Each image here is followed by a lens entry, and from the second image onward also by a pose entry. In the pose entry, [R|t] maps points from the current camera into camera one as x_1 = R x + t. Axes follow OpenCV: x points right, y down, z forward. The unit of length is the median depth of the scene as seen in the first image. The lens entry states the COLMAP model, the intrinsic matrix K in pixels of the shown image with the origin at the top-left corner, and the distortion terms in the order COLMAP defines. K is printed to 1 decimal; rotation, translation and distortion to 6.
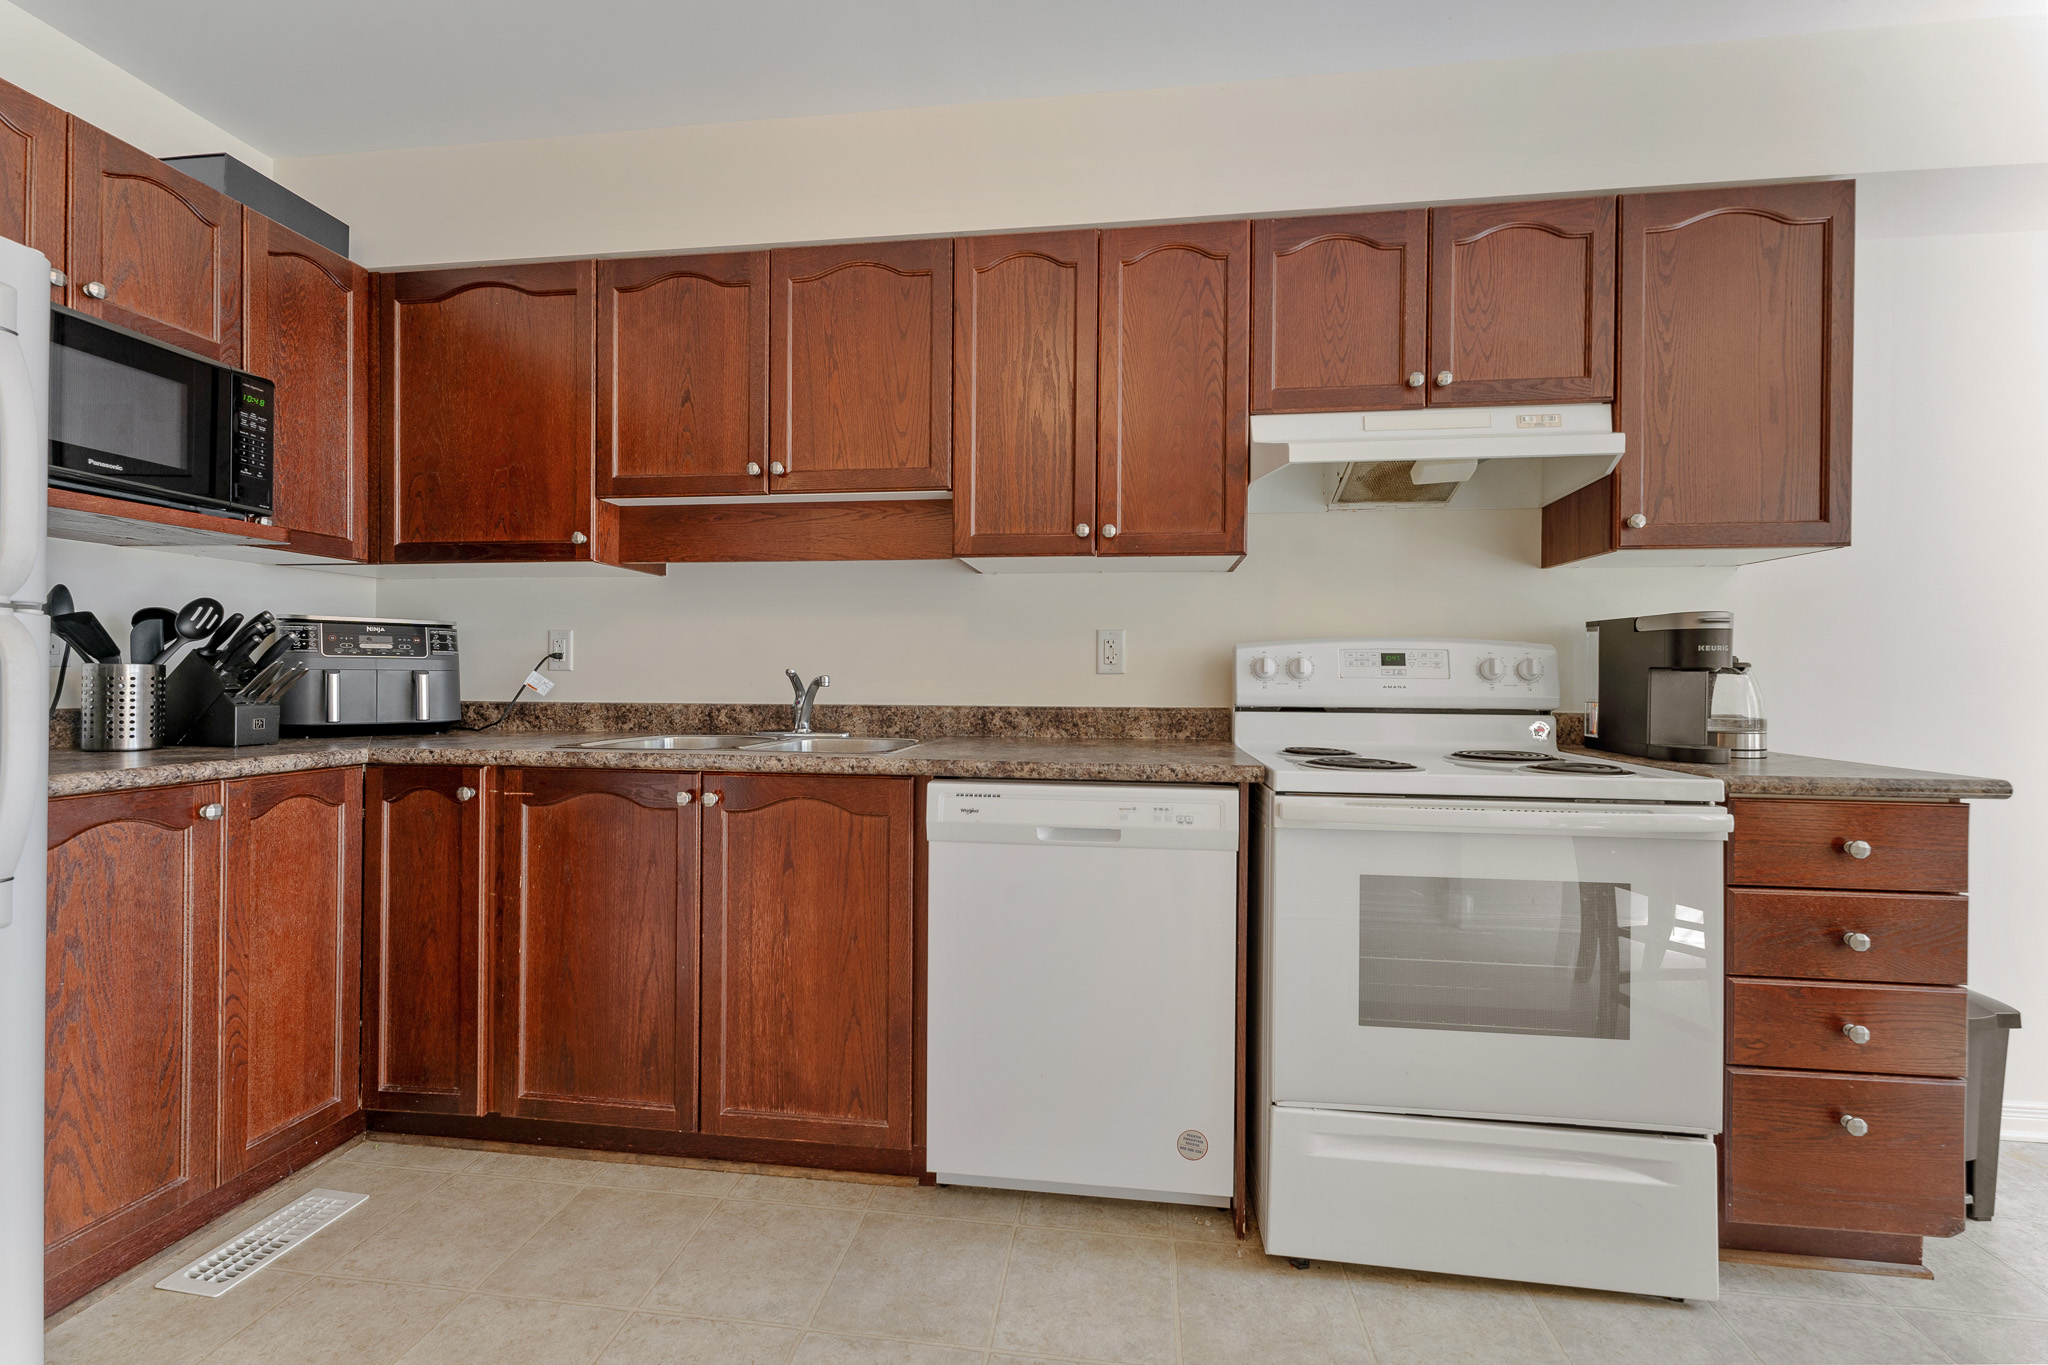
lens RADIAL K [[826.0, 0, 1021.4], [0, 826.0, 681.5], [0, 0, 1]] dist [0.001006, 0.000010]
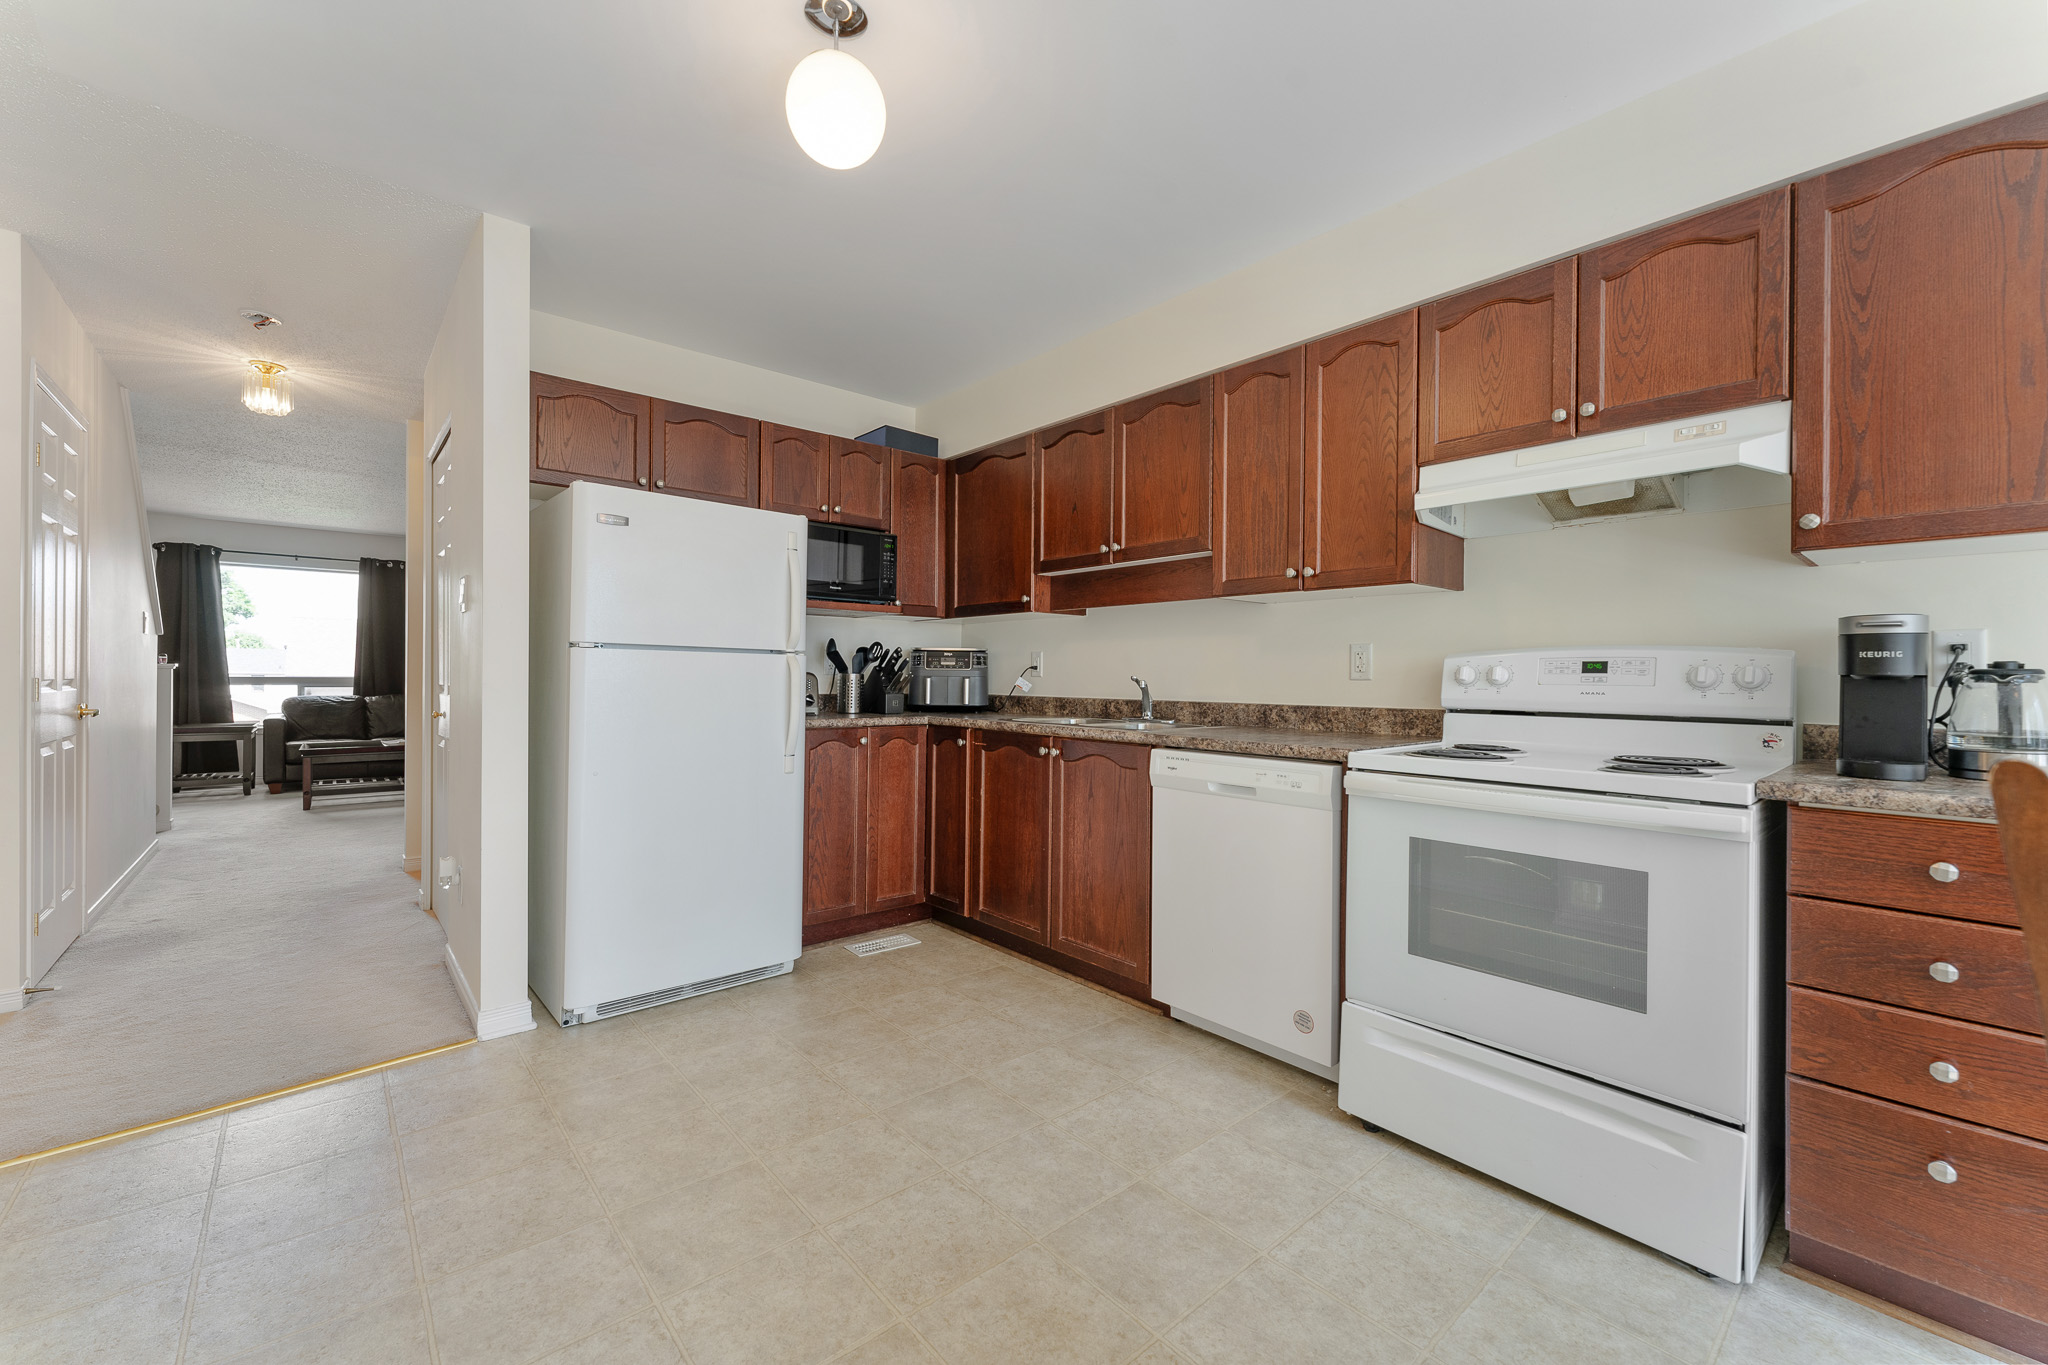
lens RADIAL K [[807.9, 0, 1014.8], [0, 807.9, 682.9], [0, 0, 1]] dist [-0.000237, -0.000213]
pose [[0.743533, 0.006222, -0.668671, 0.645440], [-0.009411, 0.999955, -0.001161, 0.001447], [0.668633, 0.007156, 0.743558, -0.283862]]
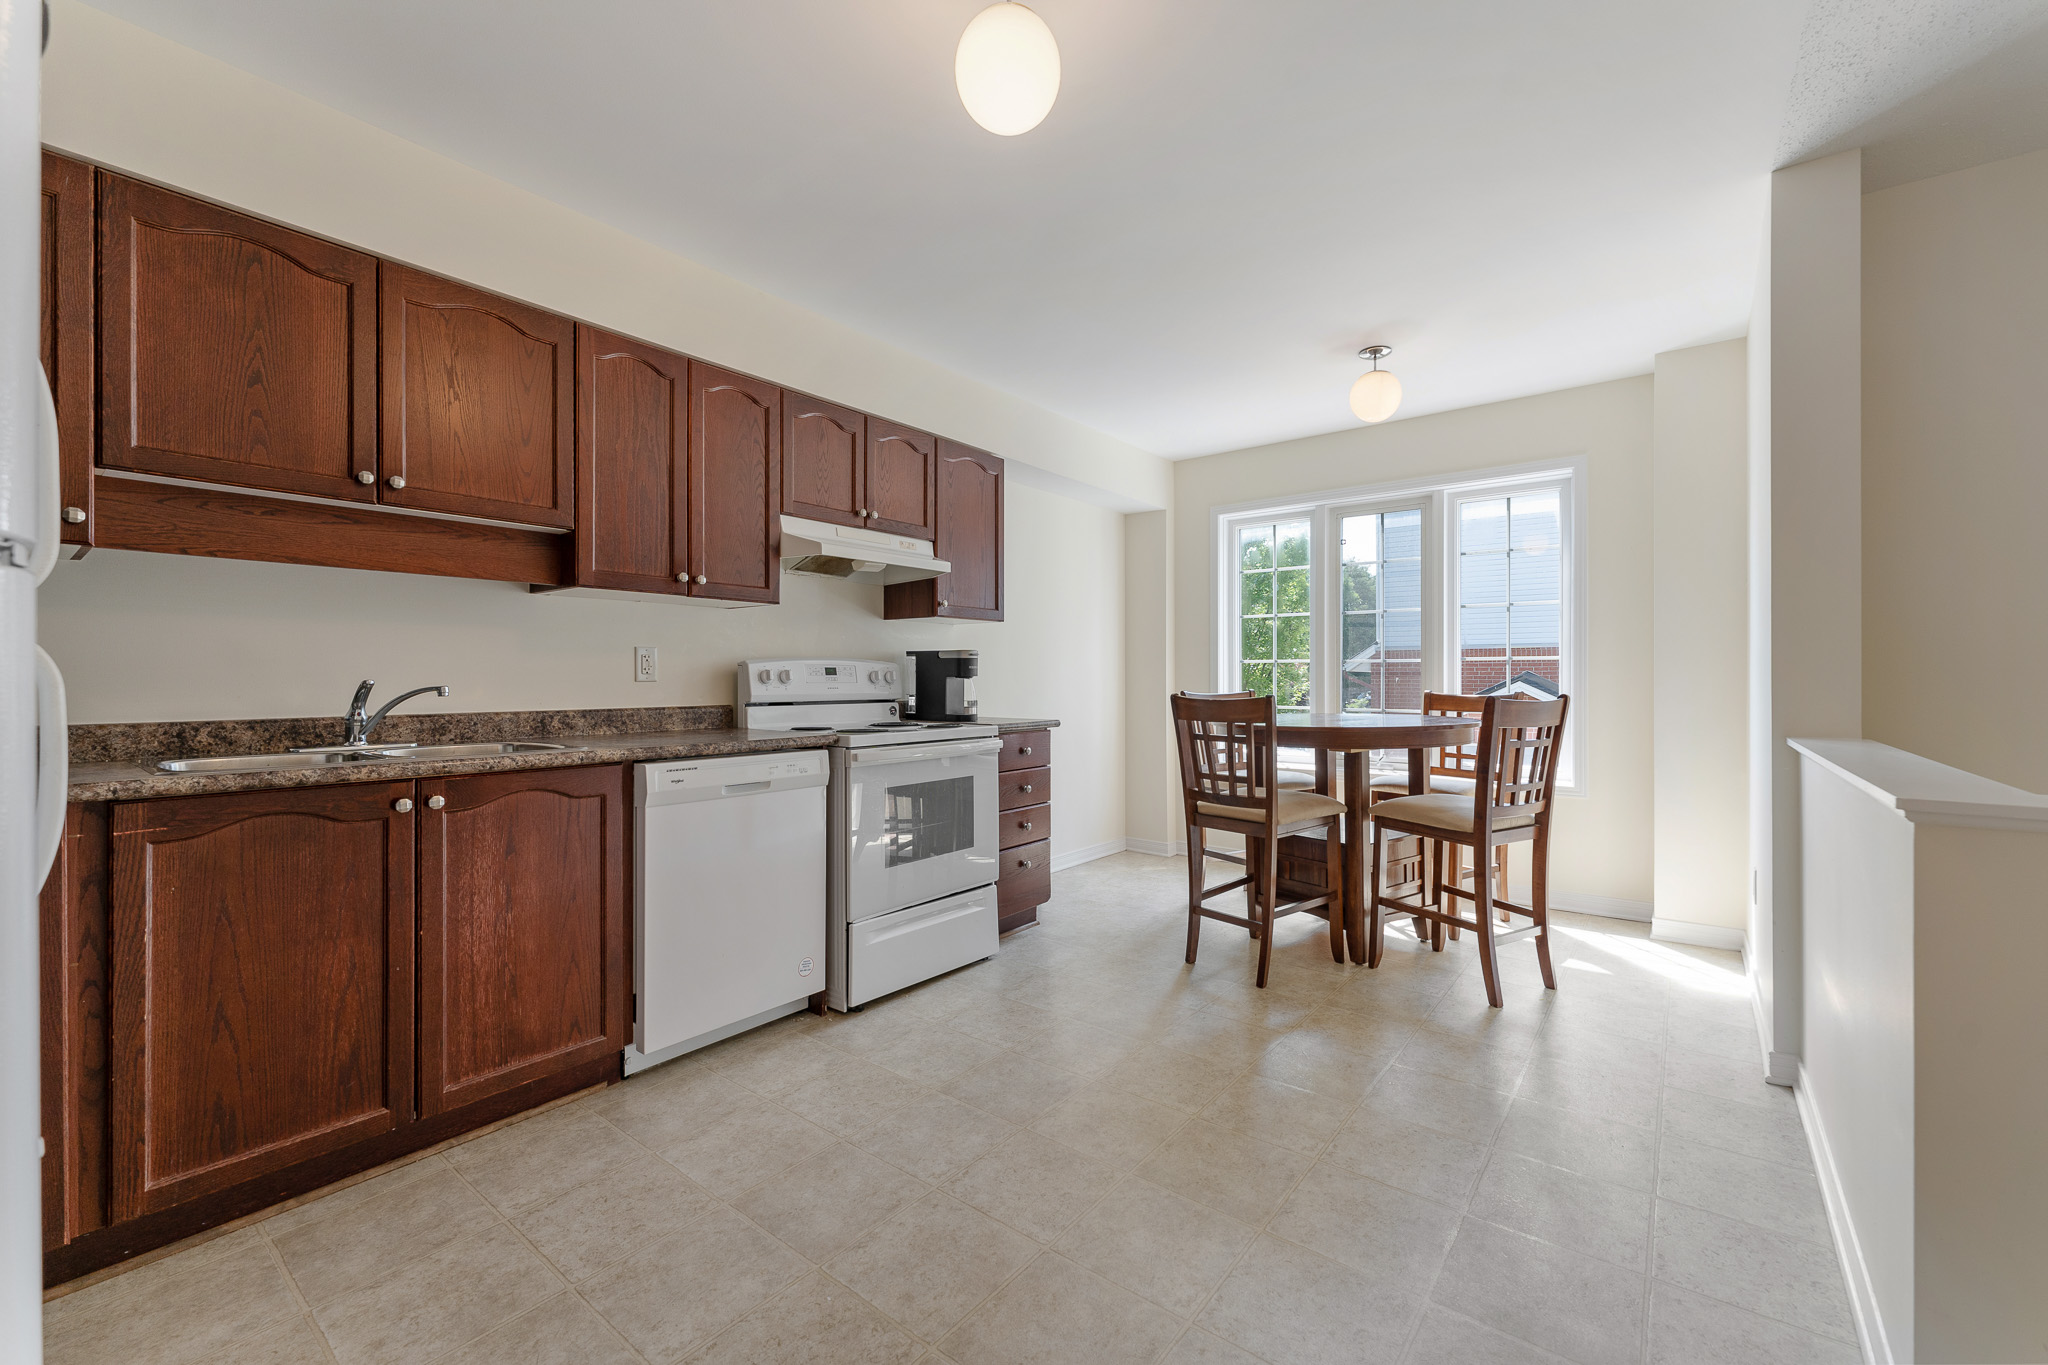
lens RADIAL K [[854.0, 0, 1014.4], [0, 854.0, 687.8], [0, 0, 1]] dist [0.000645, 0.000078]
pose [[0.520394, -0.016245, 0.853771, -0.885917], [0.011347, 0.999862, 0.012109, -0.011187], [-0.853851, 0.003386, 0.520507, -0.213266]]
